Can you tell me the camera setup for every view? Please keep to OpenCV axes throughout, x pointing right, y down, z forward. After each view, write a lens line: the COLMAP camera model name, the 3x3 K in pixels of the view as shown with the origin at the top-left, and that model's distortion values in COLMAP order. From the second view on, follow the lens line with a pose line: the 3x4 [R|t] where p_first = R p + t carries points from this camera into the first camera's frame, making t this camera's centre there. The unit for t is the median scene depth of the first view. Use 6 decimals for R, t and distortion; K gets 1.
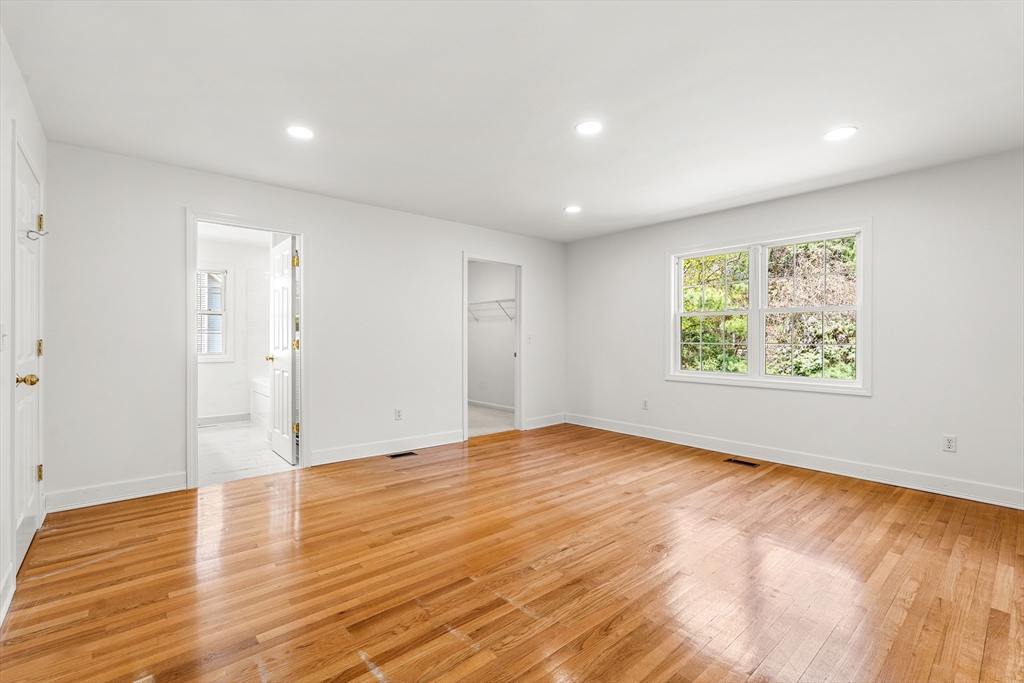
lens RADIAL K [[453.6, 0, 509.2], [0, 453.6, 344.0], [0, 0, 1]] dist [-0.005520, -0.000058]
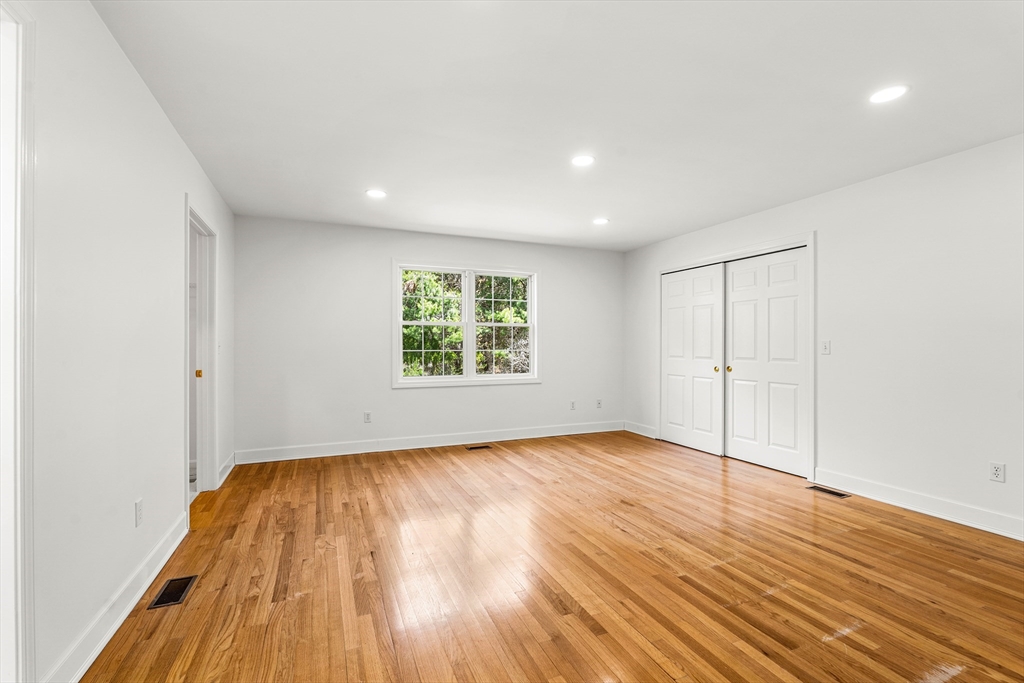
lens RADIAL K [[453.6, 0, 507.9], [0, 453.6, 342.1], [0, 0, 1]] dist [-0.005520, -0.000058]
pose [[0.308040, 0.004290, 0.951364, -0.819940], [0.015796, 0.999829, -0.009623, -0.013916], [-0.951242, 0.017992, 0.307920, 0.710883]]
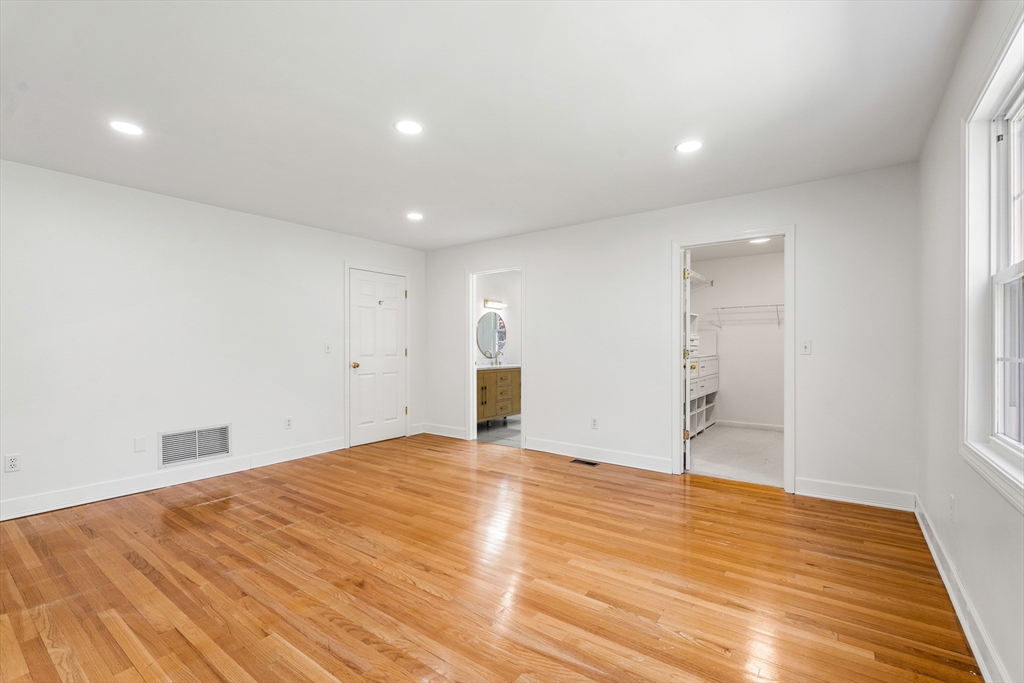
lens RADIAL K [[453.6, 0, 518.8], [0, 453.6, 343.6], [0, 0, 1]] dist [-0.005520, -0.000058]
pose [[0.233105, -0.009143, -0.972409, 1.002604], [-0.013746, 0.999825, -0.012696, -0.010225], [0.972354, 0.016326, 0.232938, 0.857251]]
